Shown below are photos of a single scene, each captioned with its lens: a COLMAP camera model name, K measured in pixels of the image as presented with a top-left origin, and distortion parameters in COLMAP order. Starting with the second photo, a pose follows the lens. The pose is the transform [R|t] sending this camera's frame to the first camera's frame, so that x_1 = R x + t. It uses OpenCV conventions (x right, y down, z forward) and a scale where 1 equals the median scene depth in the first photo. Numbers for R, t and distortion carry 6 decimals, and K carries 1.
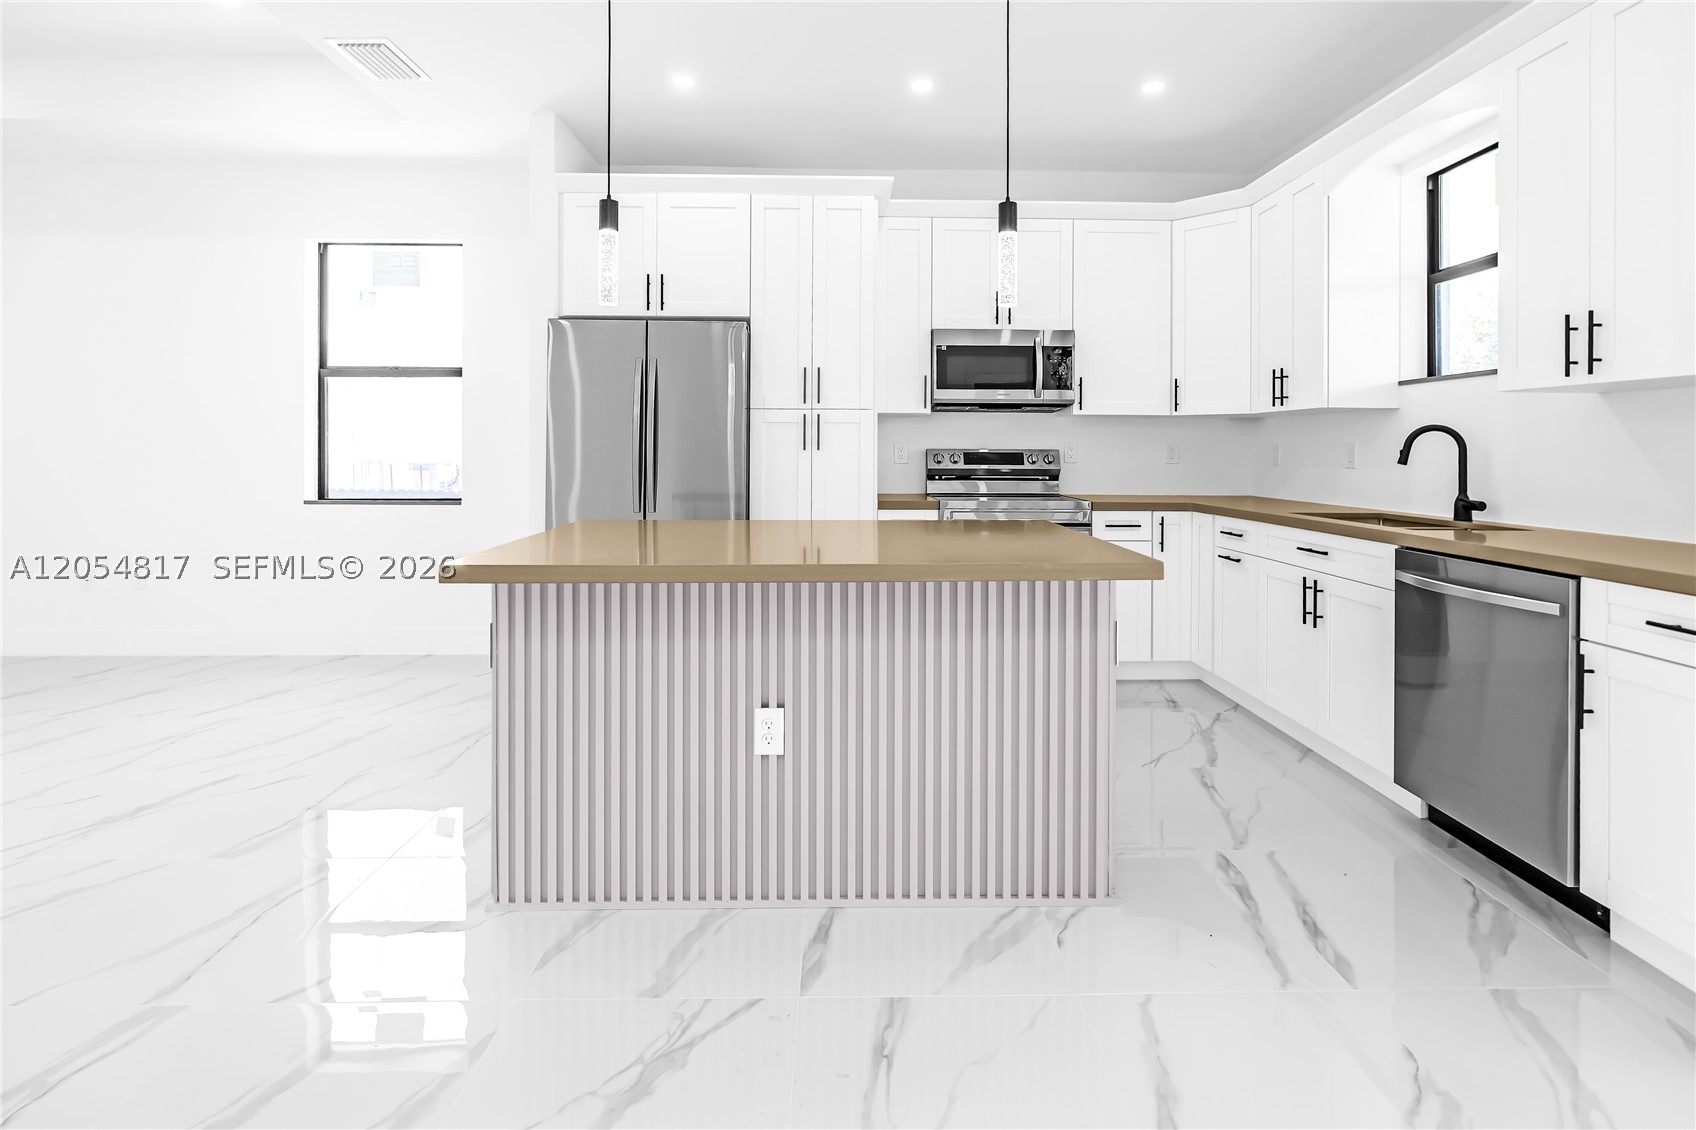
lens RADIAL K [[785.0, 0, 851.6], [0, 785.0, 444.9], [0, 0, 1]] dist [-0.001309, -0.000635]
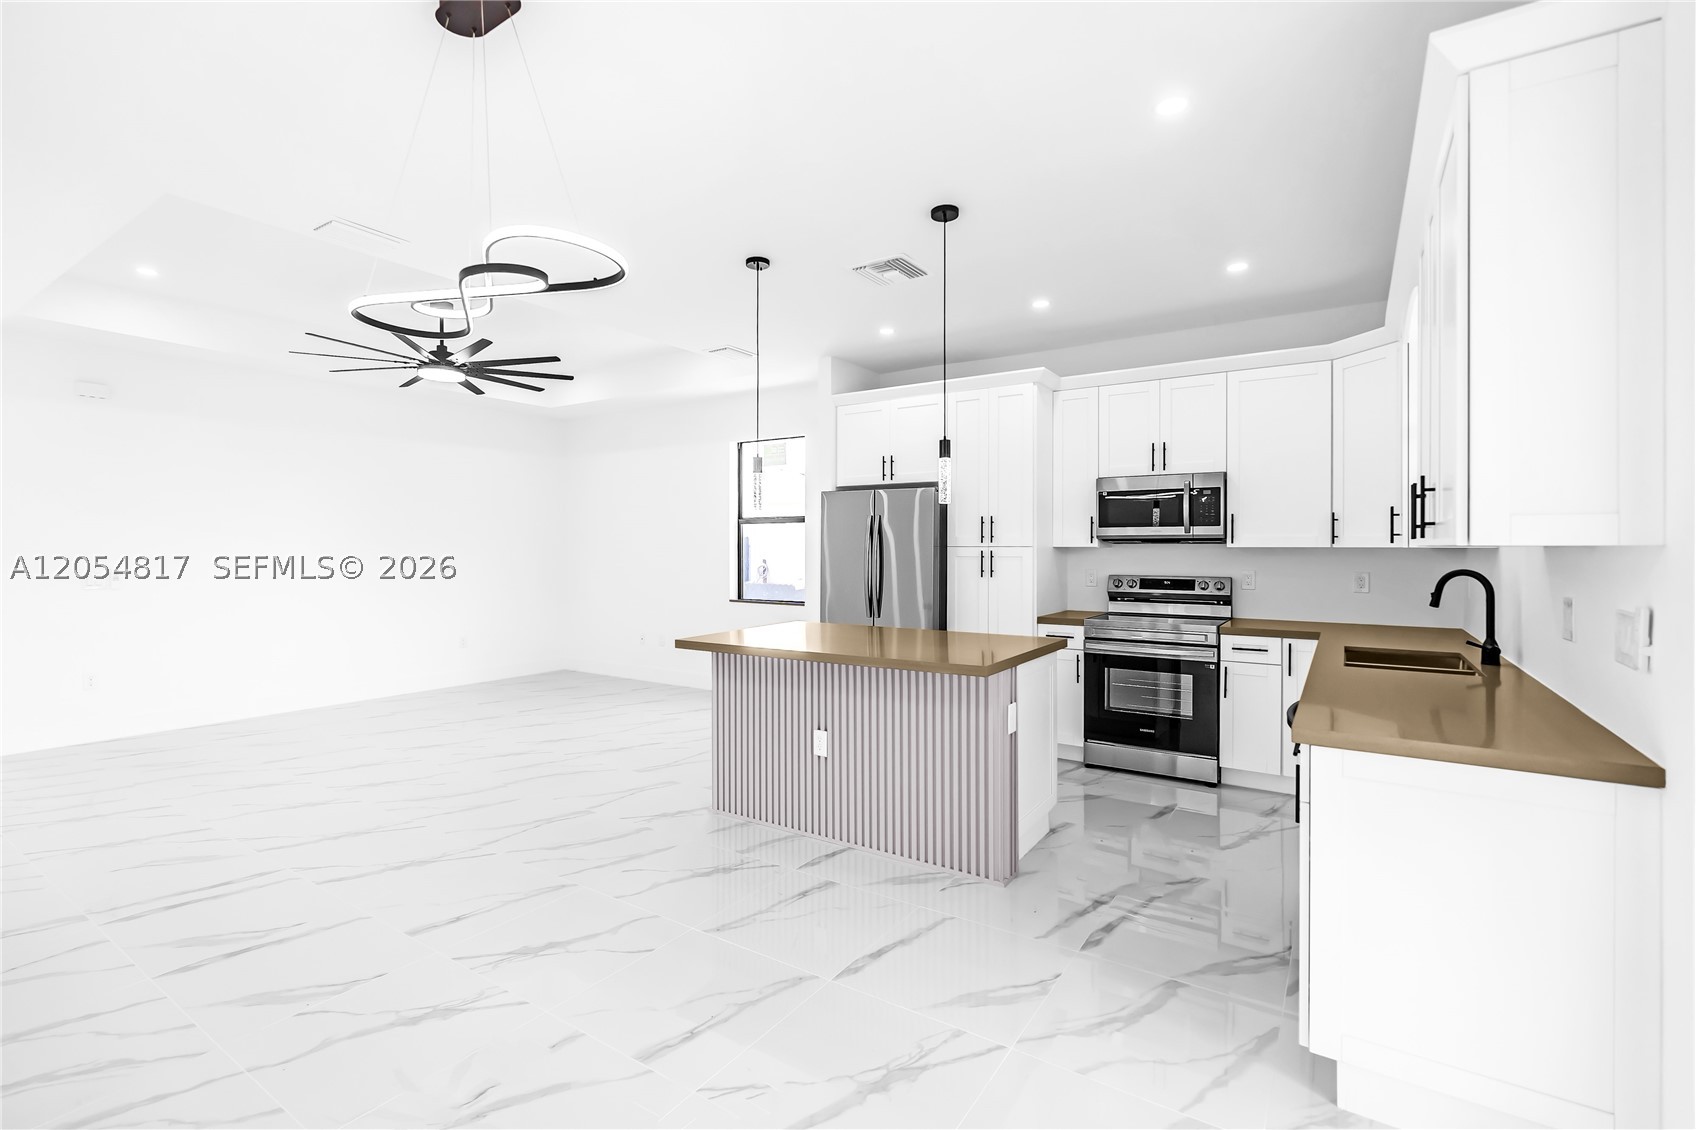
lens RADIAL K [[767.4, 0, 841.3], [0, 767.4, 534.0], [0, 0, 1]] dist [-0.009208, 0.000005]
pose [[0.819298, -0.014376, -0.573187, 0.484959], [0.006789, 0.999859, -0.015374, -0.047314], [0.573327, 0.008704, 0.819280, -0.220947]]
